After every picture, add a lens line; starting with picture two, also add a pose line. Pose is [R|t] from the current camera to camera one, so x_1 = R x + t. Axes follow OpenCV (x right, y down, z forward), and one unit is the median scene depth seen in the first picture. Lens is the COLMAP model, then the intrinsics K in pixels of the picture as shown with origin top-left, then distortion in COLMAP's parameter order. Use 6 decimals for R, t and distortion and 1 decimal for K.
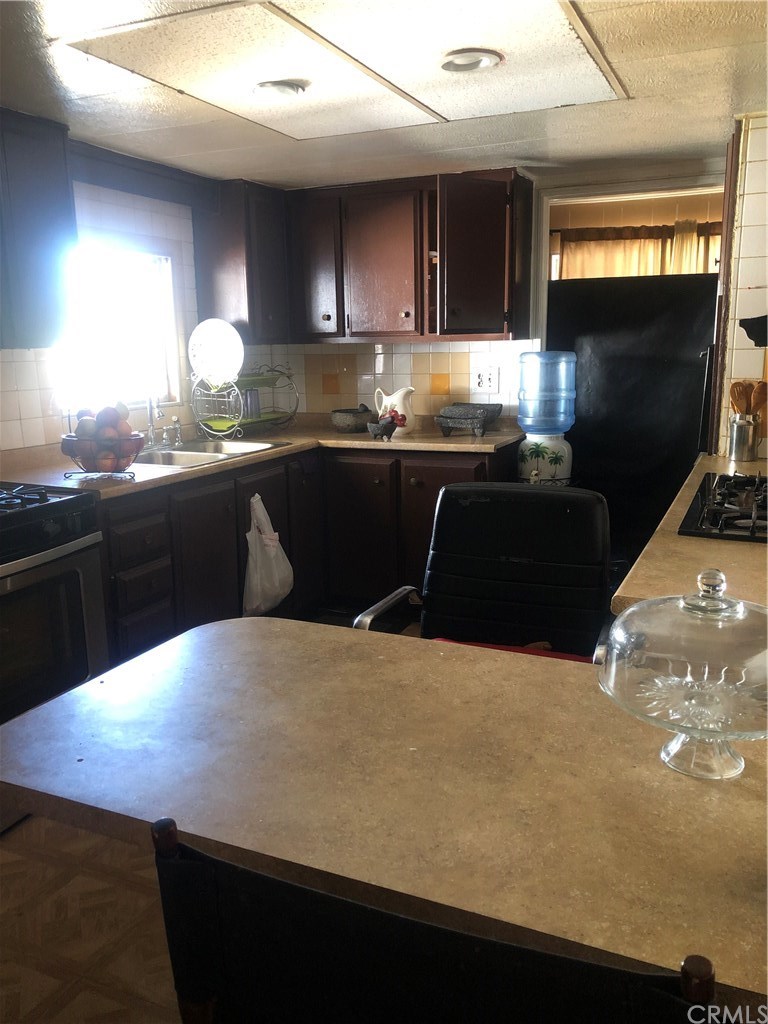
lens RADIAL K [[827.8, 0, 385.9], [0, 827.8, 506.1], [0, 0, 1]] dist [0.035305, -0.055197]
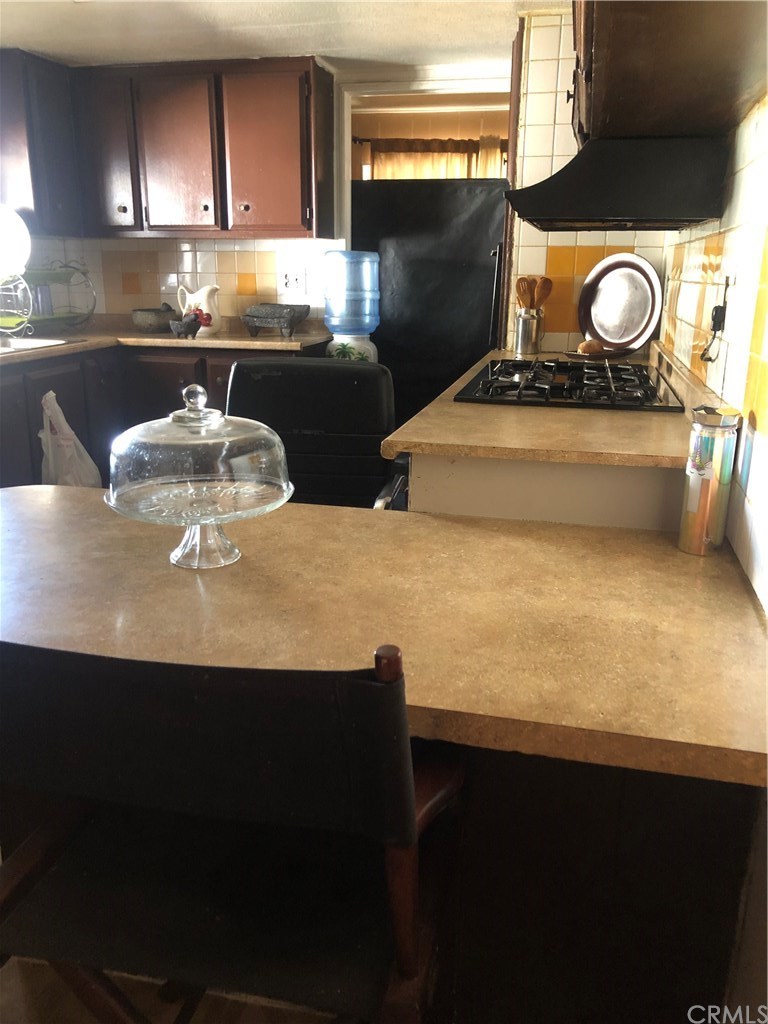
lens RADIAL K [[827.8, 0, 384.4], [0, 827.8, 506.0], [0, 0, 1]] dist [0.035305, -0.055197]
pose [[0.979193, -0.033396, 0.200164, 0.021937], [0.016667, 0.996268, 0.084688, 0.037982], [-0.202245, -0.079589, 0.976096, -0.017560]]
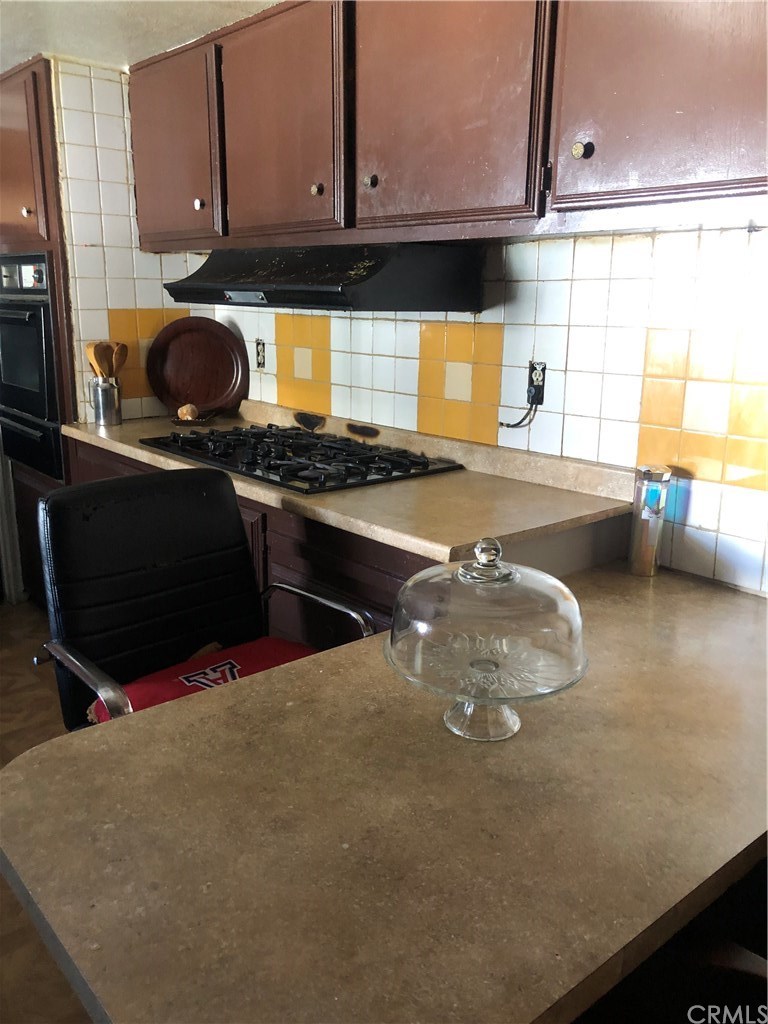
lens RADIAL K [[827.8, 0, 389.7], [0, 827.8, 509.8], [0, 0, 1]] dist [0.035305, -0.055197]
pose [[0.425306, -0.209687, 0.880424, -0.252765], [0.160517, 0.974845, 0.154634, -0.043698], [-0.890702, 0.075556, 0.448265, 0.215631]]
